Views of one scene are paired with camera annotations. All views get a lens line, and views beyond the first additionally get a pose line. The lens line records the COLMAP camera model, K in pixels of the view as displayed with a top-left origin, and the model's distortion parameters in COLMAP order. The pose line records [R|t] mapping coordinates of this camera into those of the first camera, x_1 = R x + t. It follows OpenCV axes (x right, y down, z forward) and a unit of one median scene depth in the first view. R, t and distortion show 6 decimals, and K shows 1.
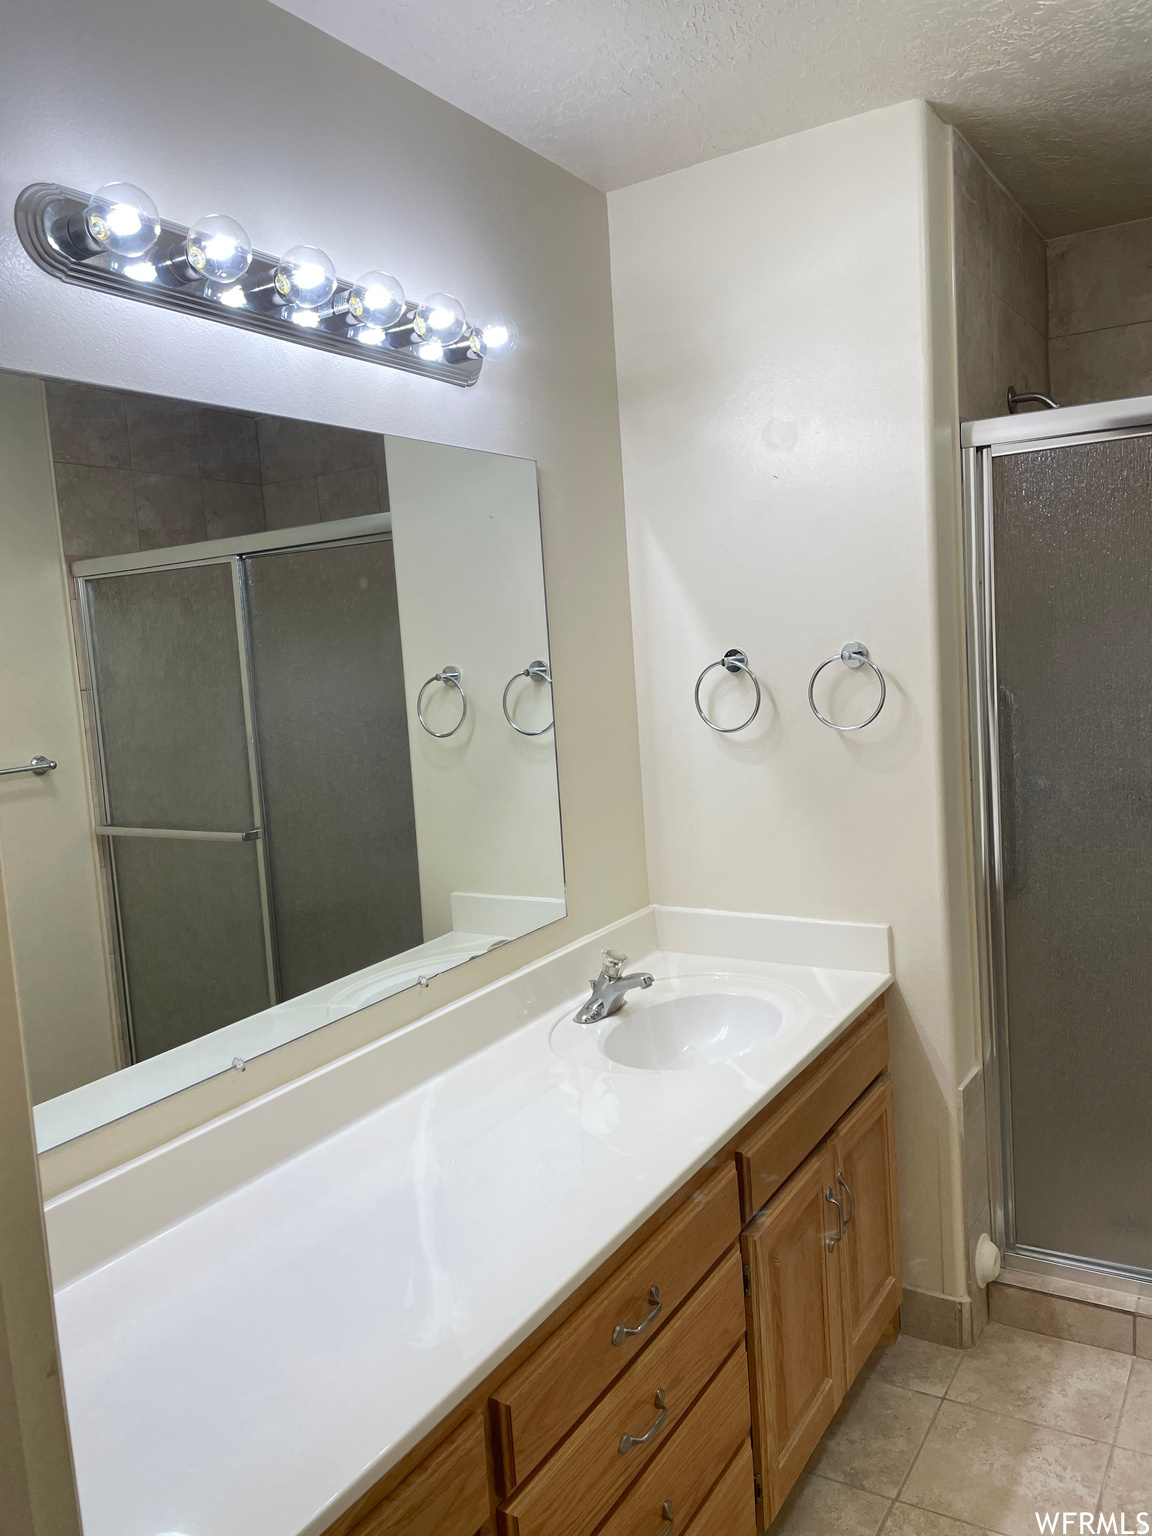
lens RADIAL K [[1171.0, 0, 574.0], [0, 1171.0, 750.6], [0, 0, 1]] dist [0.085636, -0.119239]
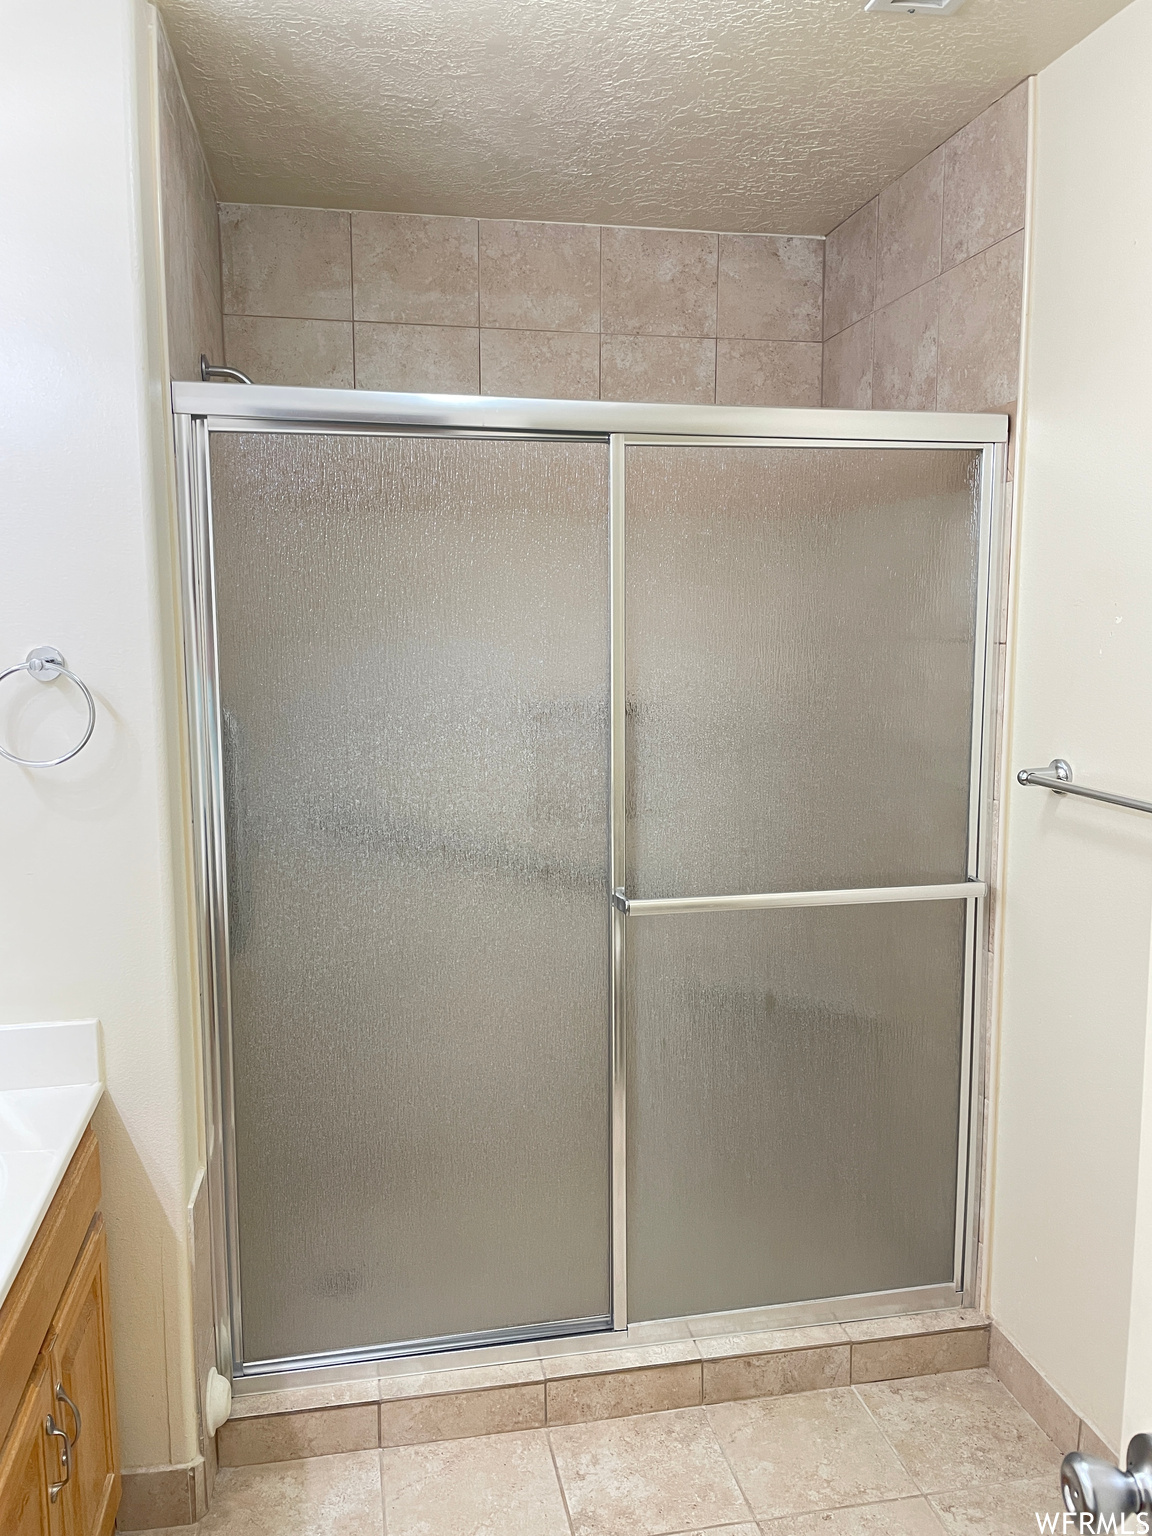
lens RADIAL K [[1171.0, 0, 574.0], [0, 1171.0, 750.6], [0, 0, 1]] dist [0.085636, -0.119239]
pose [[0.733496, -0.017617, 0.679465, -0.025720], [0.018981, 0.999805, 0.005433, -0.024100], [-0.679429, 0.008912, 0.733688, 0.223404]]
